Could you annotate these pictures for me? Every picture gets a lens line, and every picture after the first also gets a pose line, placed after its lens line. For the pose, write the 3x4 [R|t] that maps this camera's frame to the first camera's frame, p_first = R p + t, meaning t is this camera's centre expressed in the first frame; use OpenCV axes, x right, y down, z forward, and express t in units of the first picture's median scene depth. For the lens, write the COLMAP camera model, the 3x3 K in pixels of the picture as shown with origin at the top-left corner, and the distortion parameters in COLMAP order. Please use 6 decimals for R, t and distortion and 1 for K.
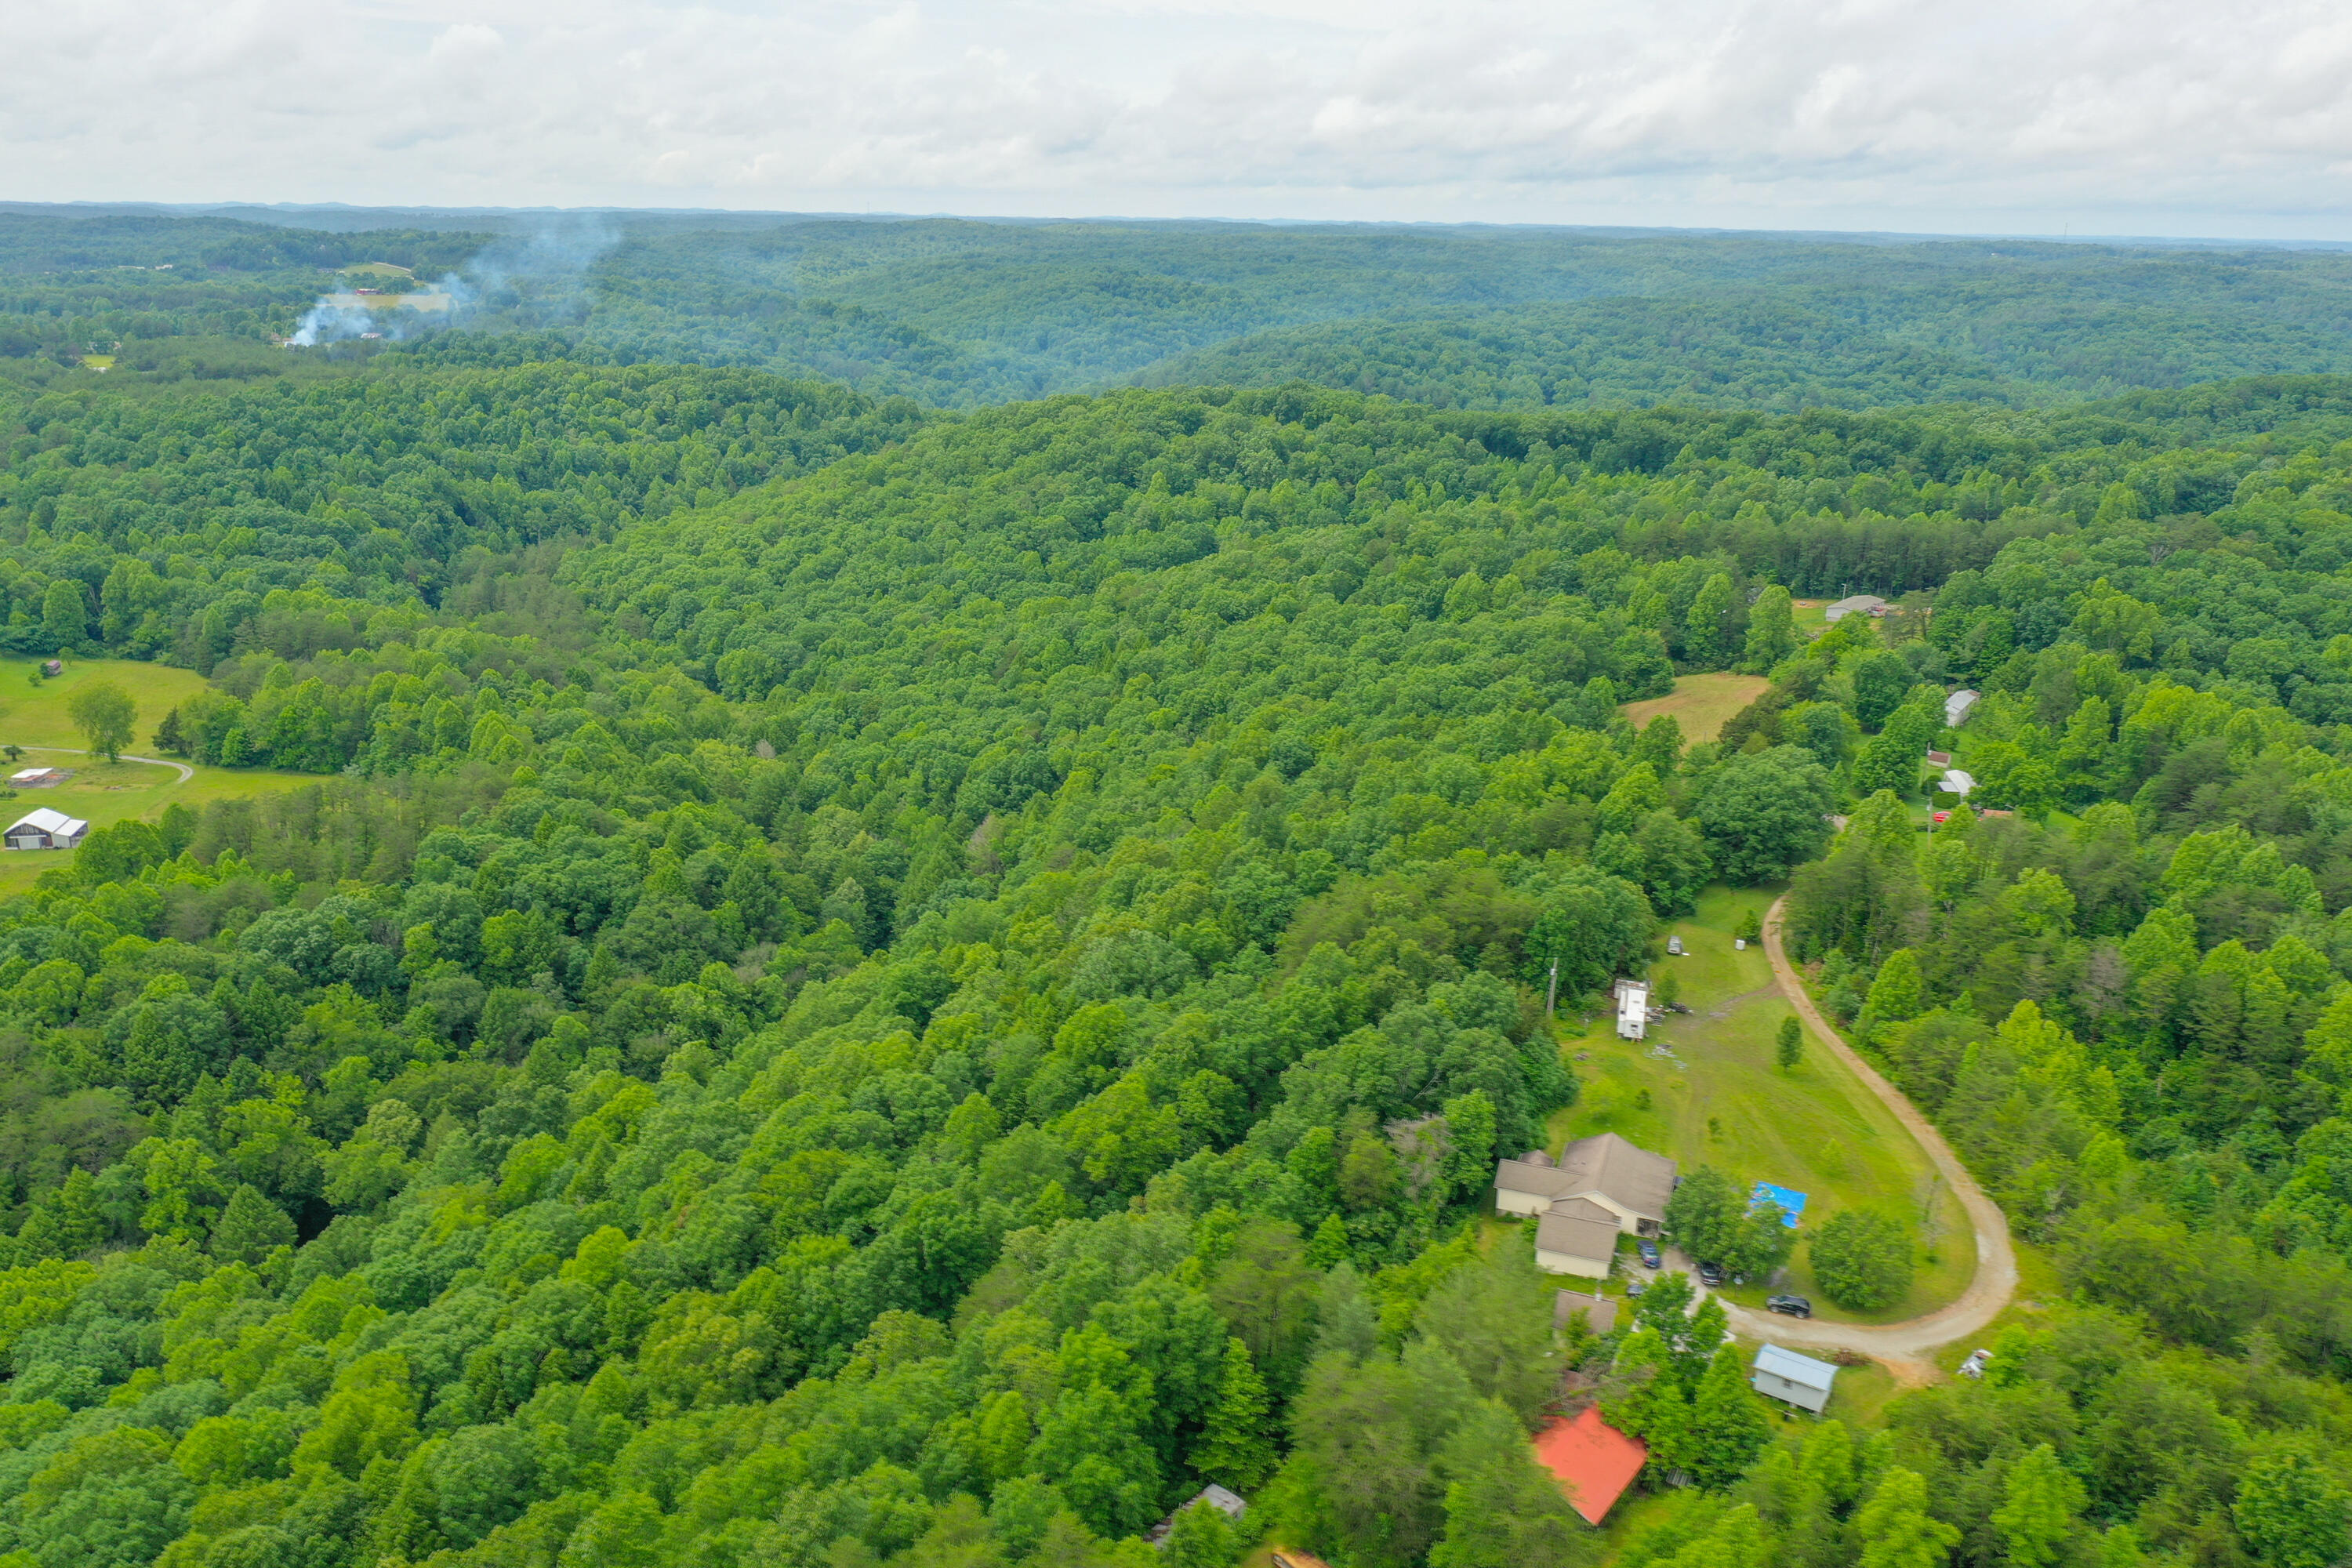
lens RADIAL K [[1838.6, 0, 1181.2], [0, 1838.6, 784.8], [0, 0, 1]] dist [-0.000289, 0.003705]
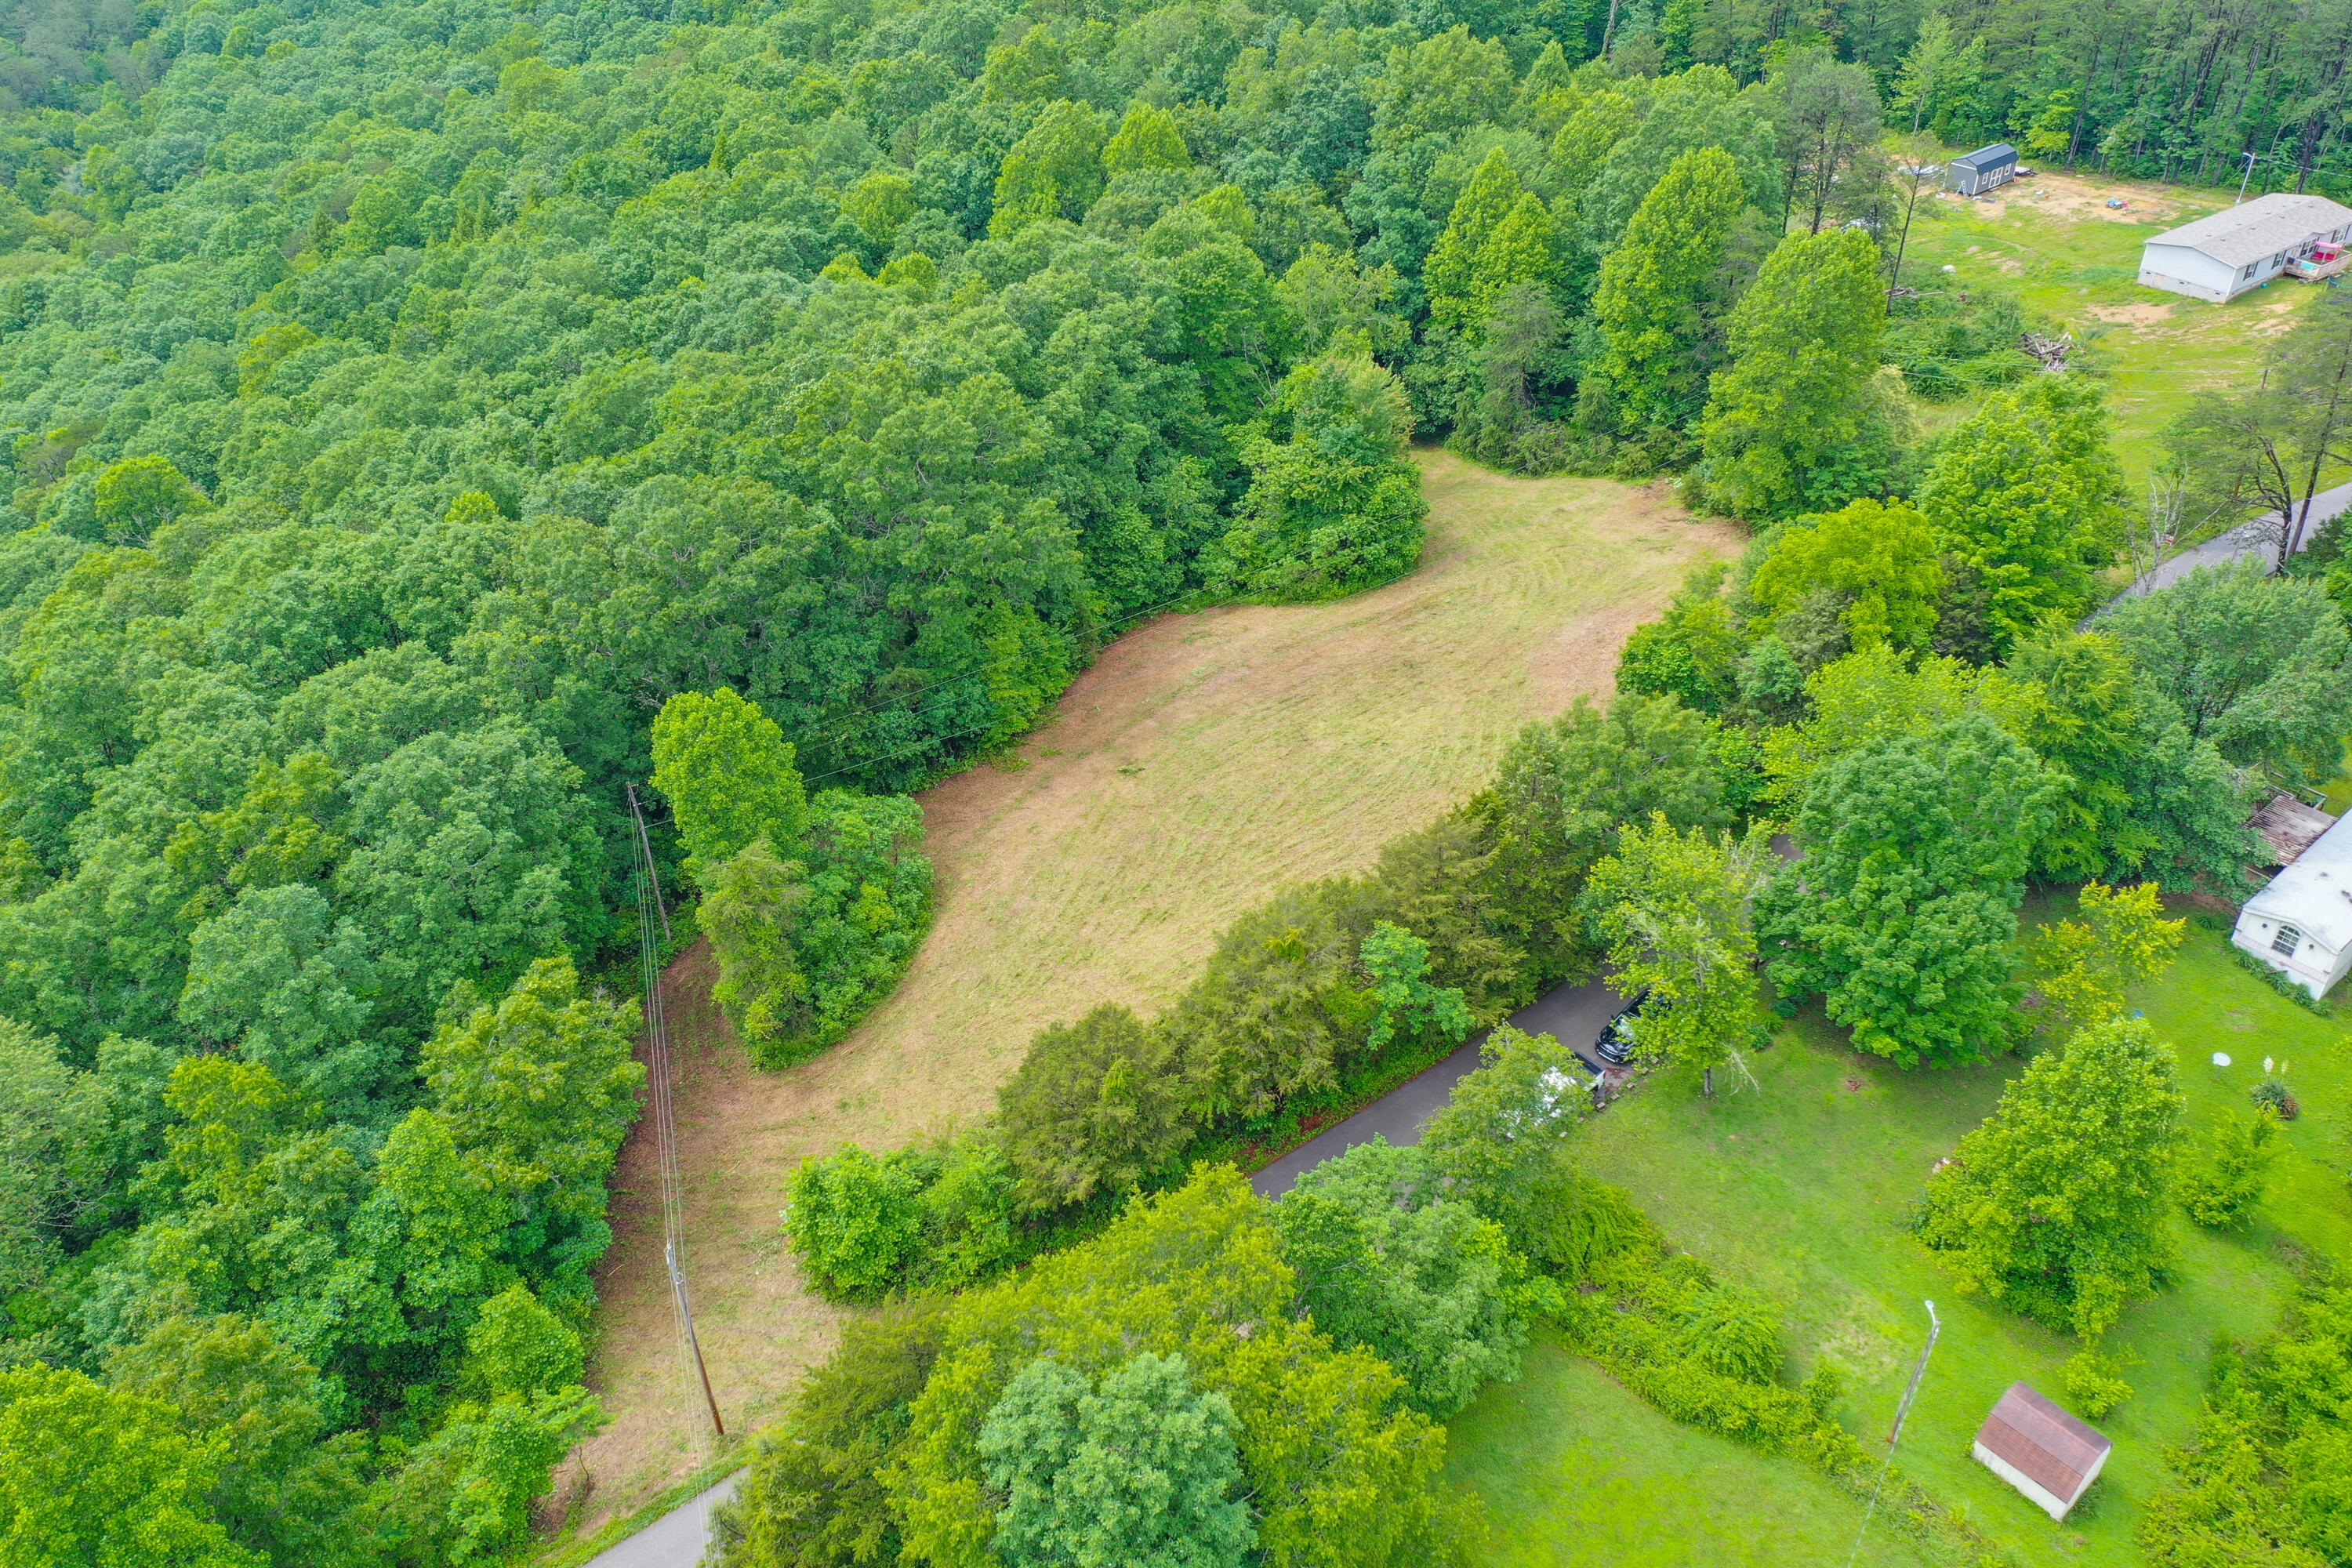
lens RADIAL K [[1838.6, 0, 1176.8], [0, 1838.6, 779.6], [0, 0, 1]] dist [-0.000289, 0.003705]
pose [[0.963957, 0.129219, -0.232570, 0.296662], [-0.050668, 0.947298, 0.316323, -0.109870], [0.261188, -0.293138, 0.919702, 0.675456]]
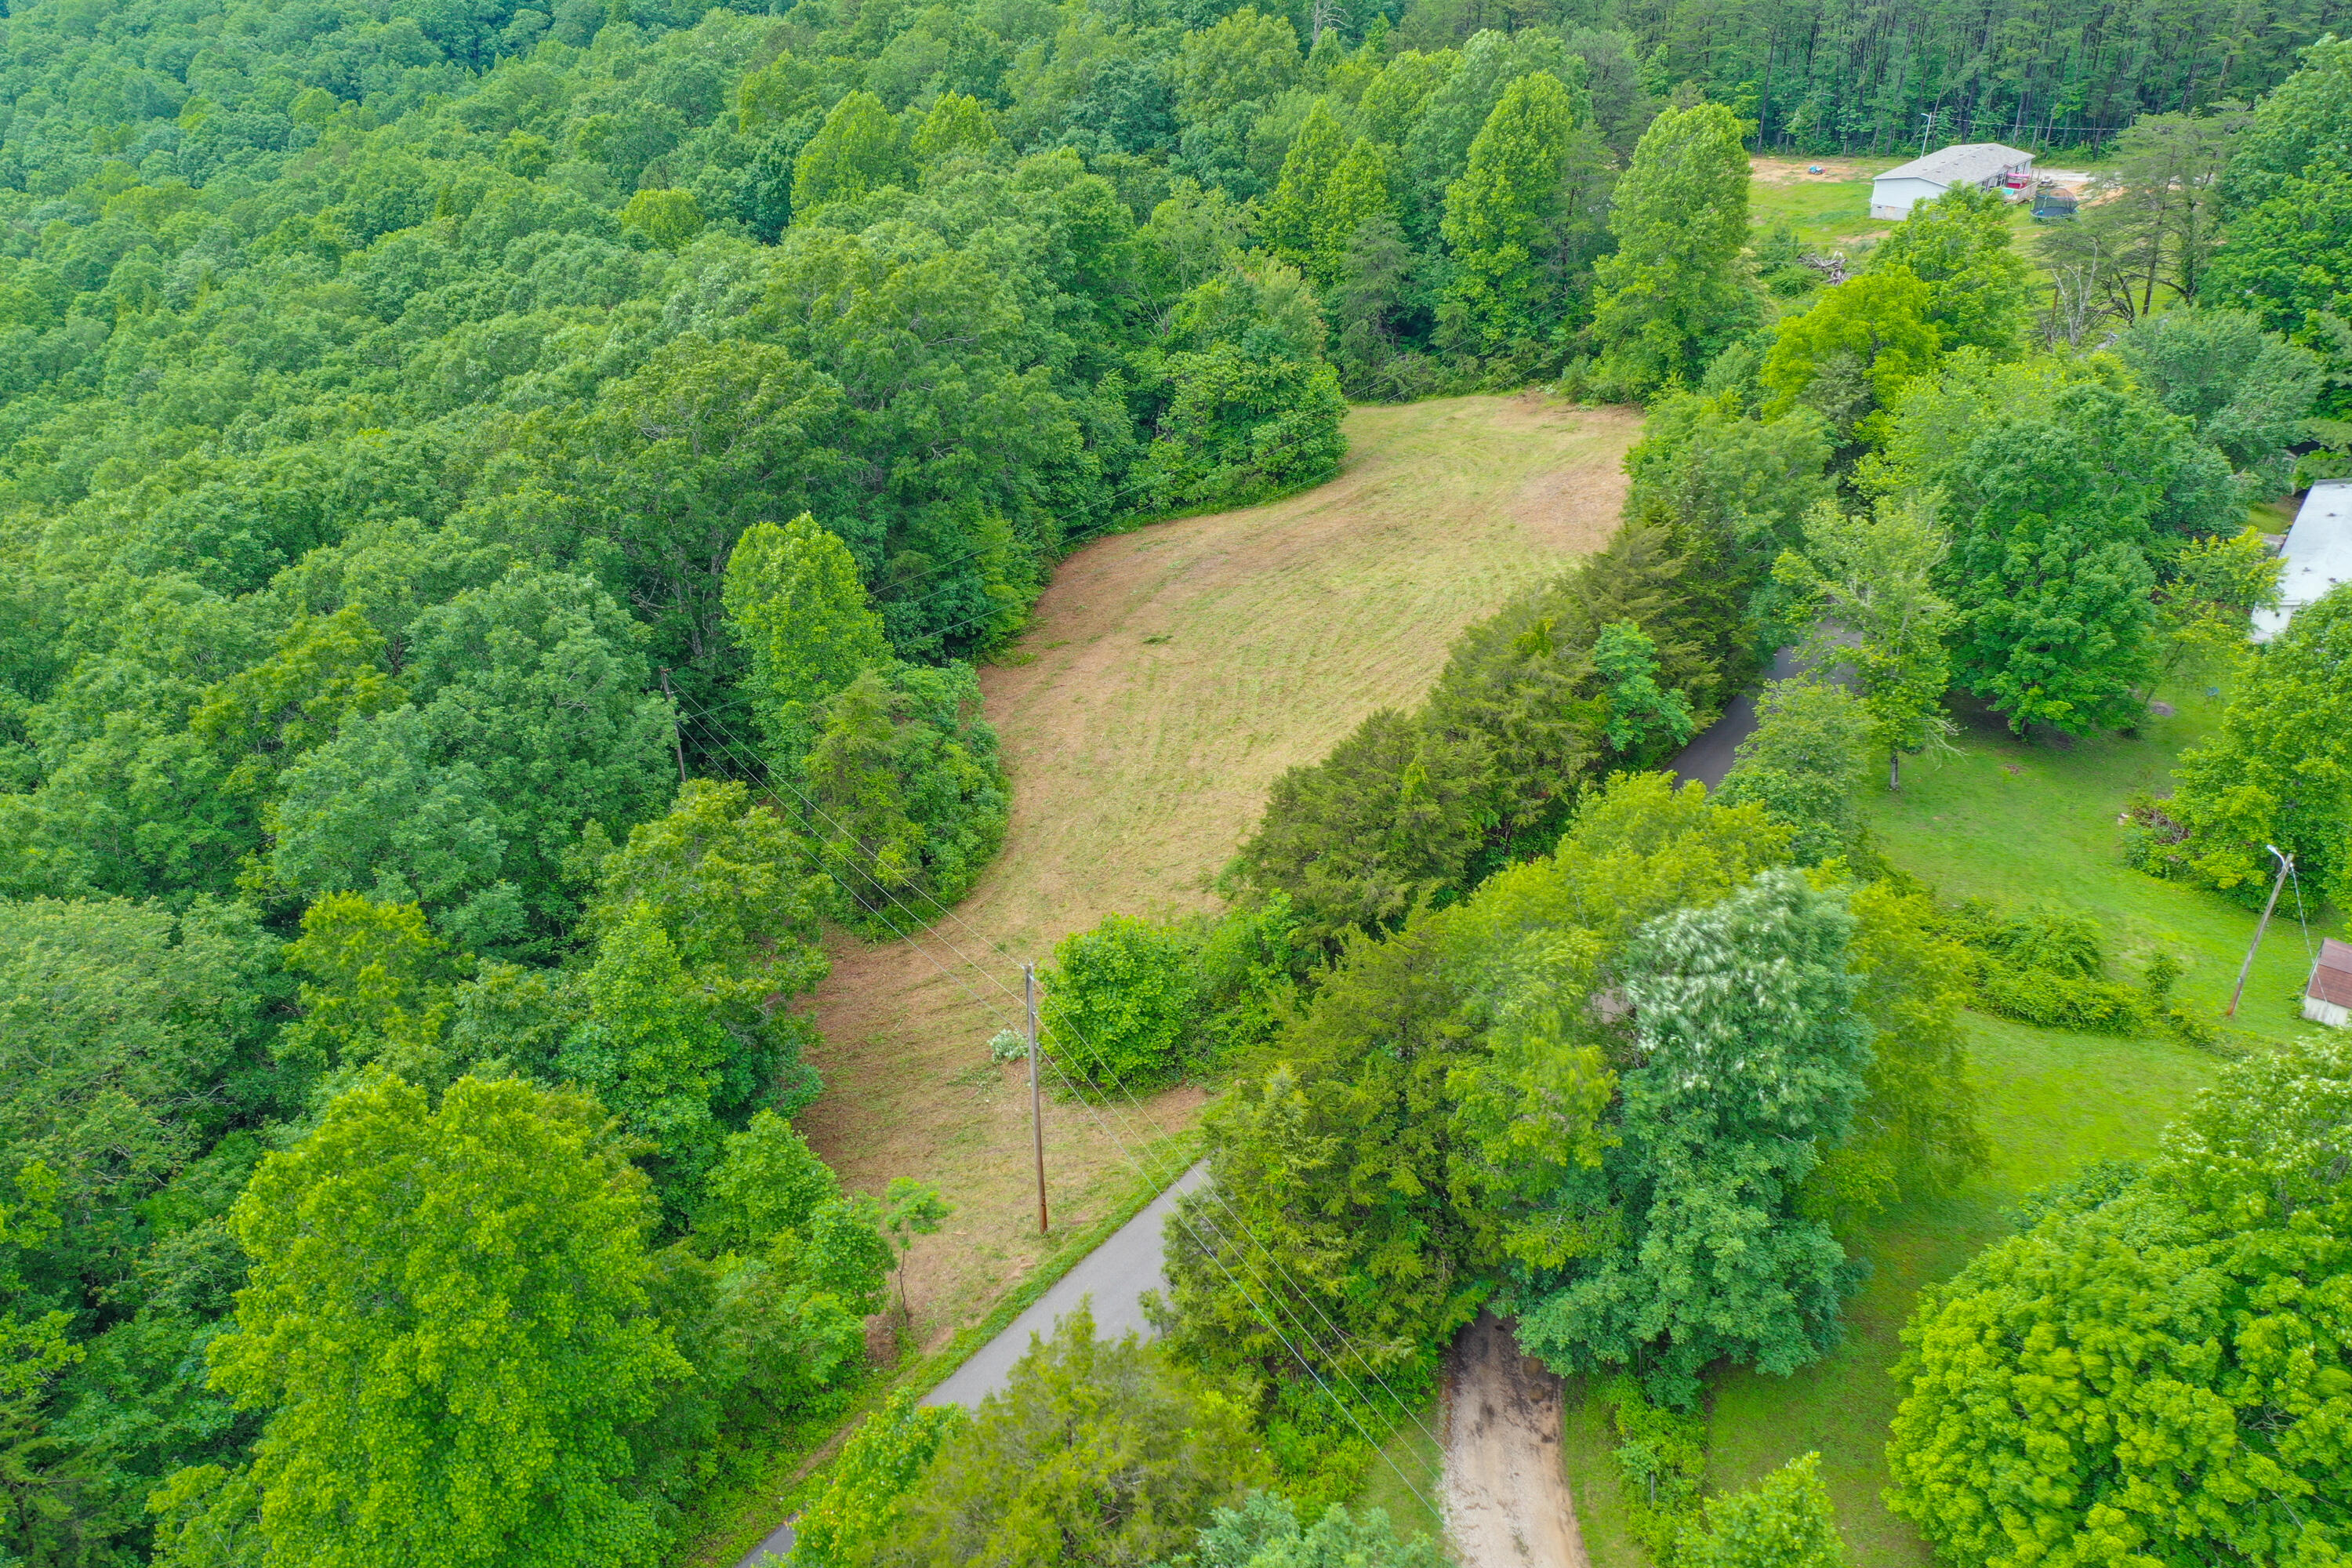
lens RADIAL K [[1838.6, 0, 1171.4], [0, 1838.6, 784.4], [0, 0, 1]] dist [-0.000289, 0.003705]
pose [[0.999599, -0.005952, -0.027688, 0.239982], [0.011755, 0.976668, 0.214435, -0.064076], [0.025766, -0.214674, 0.976346, 0.667009]]
